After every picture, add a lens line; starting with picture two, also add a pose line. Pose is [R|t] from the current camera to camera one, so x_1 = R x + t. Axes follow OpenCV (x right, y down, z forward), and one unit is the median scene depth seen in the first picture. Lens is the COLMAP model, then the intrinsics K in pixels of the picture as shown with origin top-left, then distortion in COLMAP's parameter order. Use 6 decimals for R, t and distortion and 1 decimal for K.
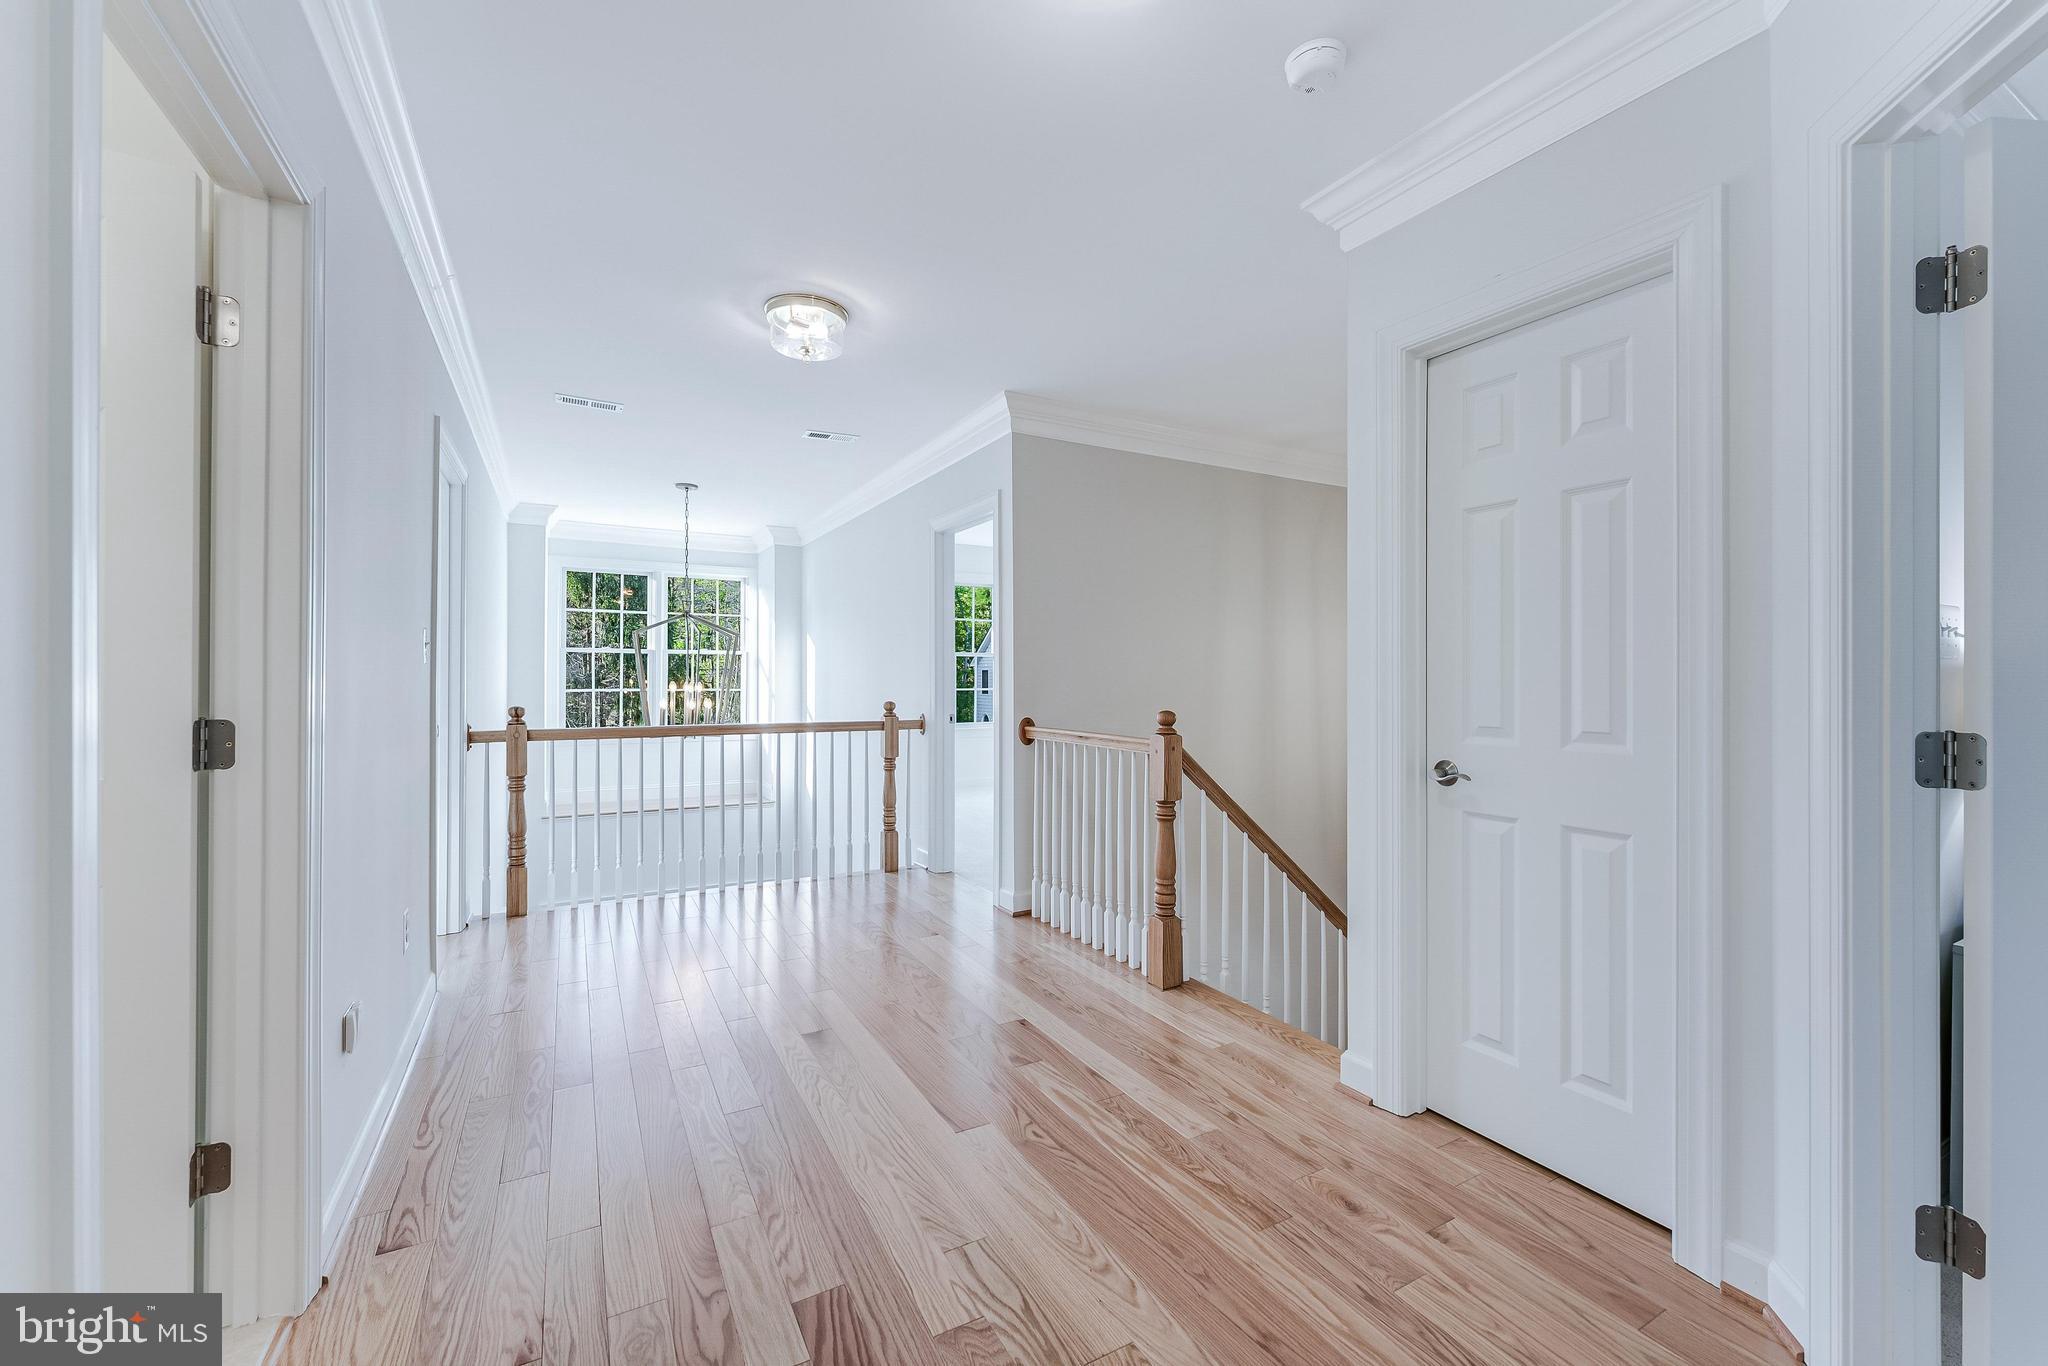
lens RADIAL K [[827.8, 0, 1034.1], [0, 827.8, 672.8], [0, 0, 1]] dist [0.002433, -0.000554]
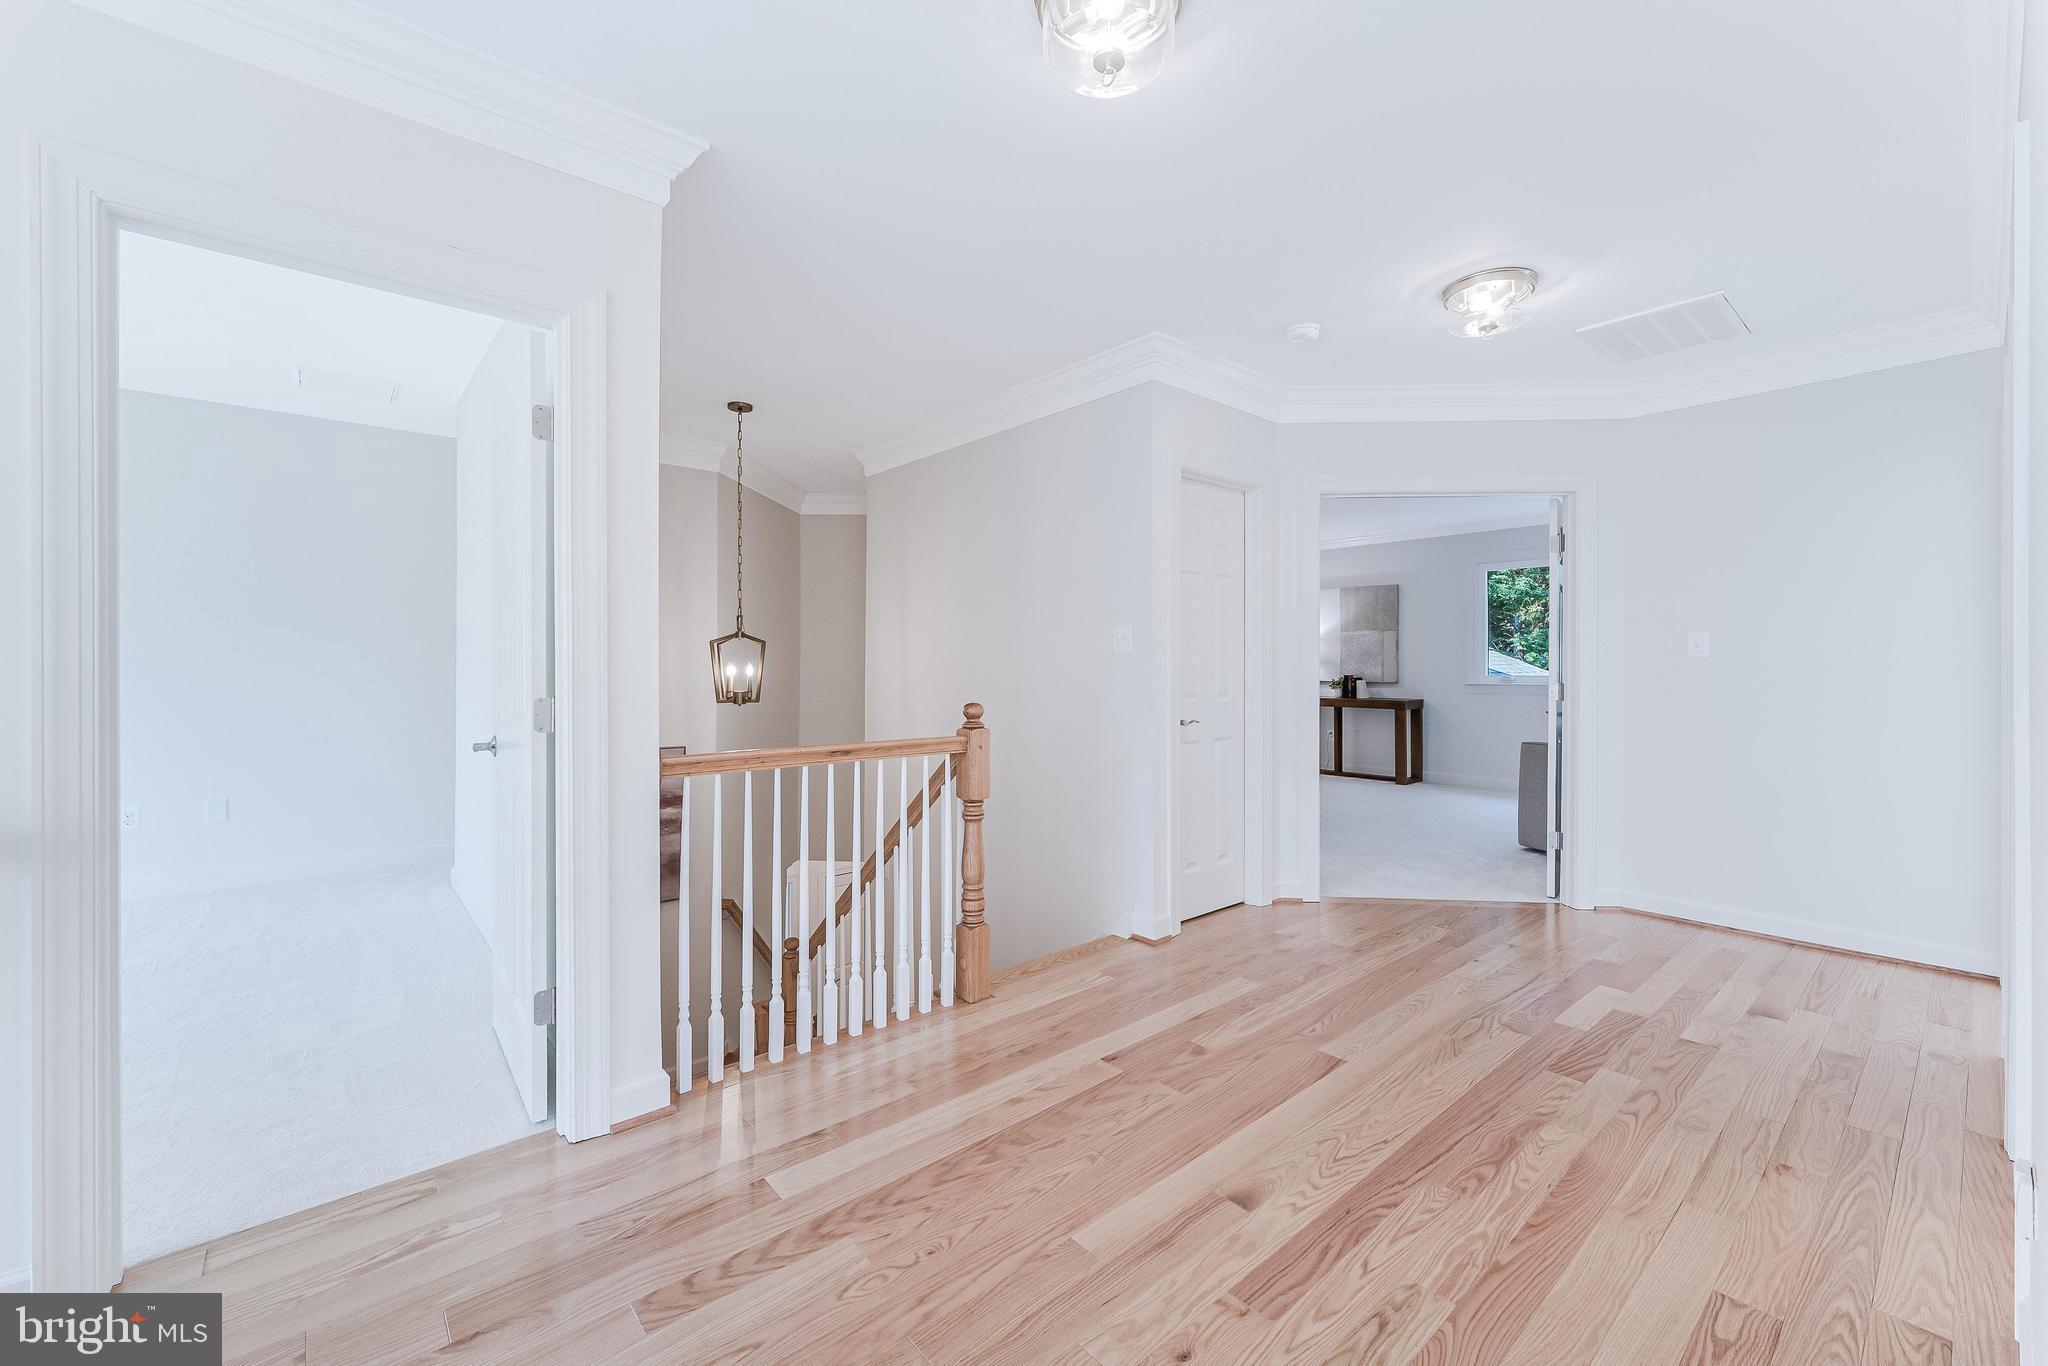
lens RADIAL K [[827.8, 0, 1034.1], [0, 827.8, 672.8], [0, 0, 1]] dist [0.002433, -0.000554]
pose [[-0.201787, -0.012356, 0.979352, -1.173237], [-0.004578, 0.999921, 0.011673, 0.000001], [-0.979419, -0.002128, -0.201827, 1.722164]]
